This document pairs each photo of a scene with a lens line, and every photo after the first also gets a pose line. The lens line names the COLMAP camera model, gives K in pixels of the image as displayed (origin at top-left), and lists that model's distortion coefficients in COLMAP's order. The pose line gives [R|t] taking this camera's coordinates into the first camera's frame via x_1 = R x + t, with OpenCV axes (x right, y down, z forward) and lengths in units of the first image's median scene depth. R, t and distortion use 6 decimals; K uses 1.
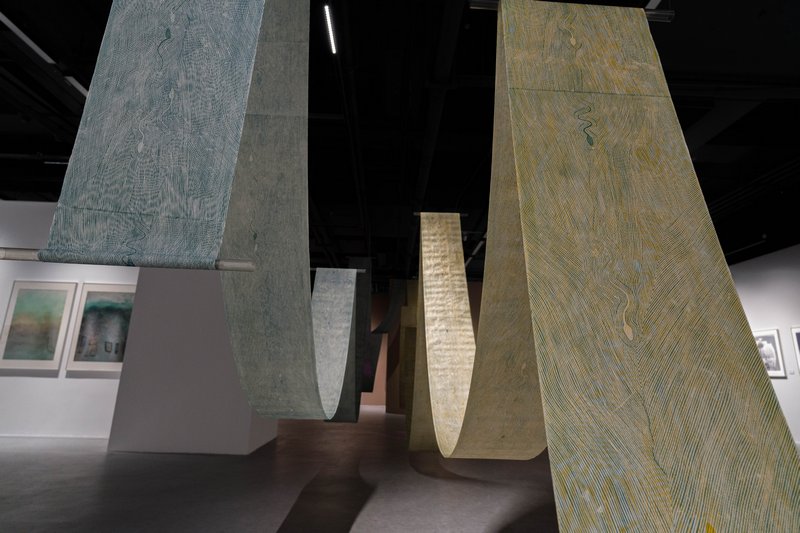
lens RADIAL K [[447.6, 0, 400.0], [0, 447.6, 266.5], [0, 0, 1]] dist [0.009566, 0.000542]
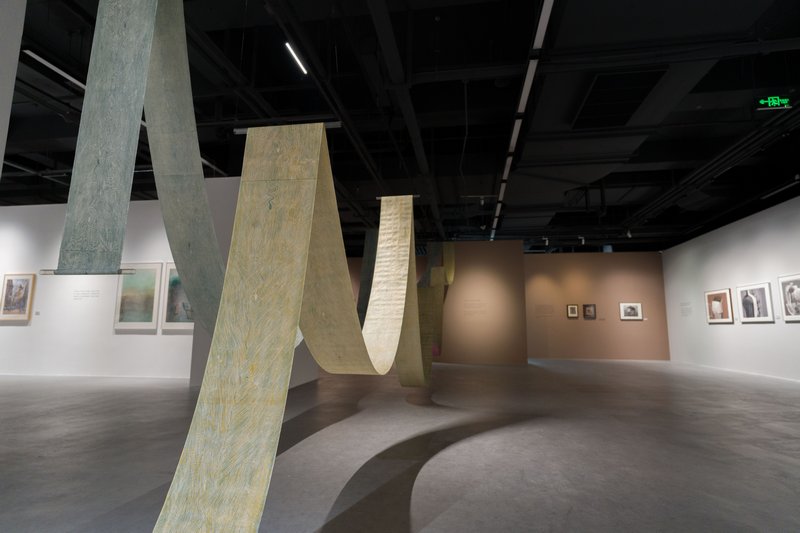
lens RADIAL K [[439.6, 0, 400.0], [0, 439.6, 266.5], [0, 0, 1]] dist [0.034852, -0.000051]
pose [[0.982761, -0.047274, -0.178732, 0.342587], [0.063729, 0.994126, 0.087473, -0.035512], [0.173547, -0.097356, 0.980002, -0.238848]]
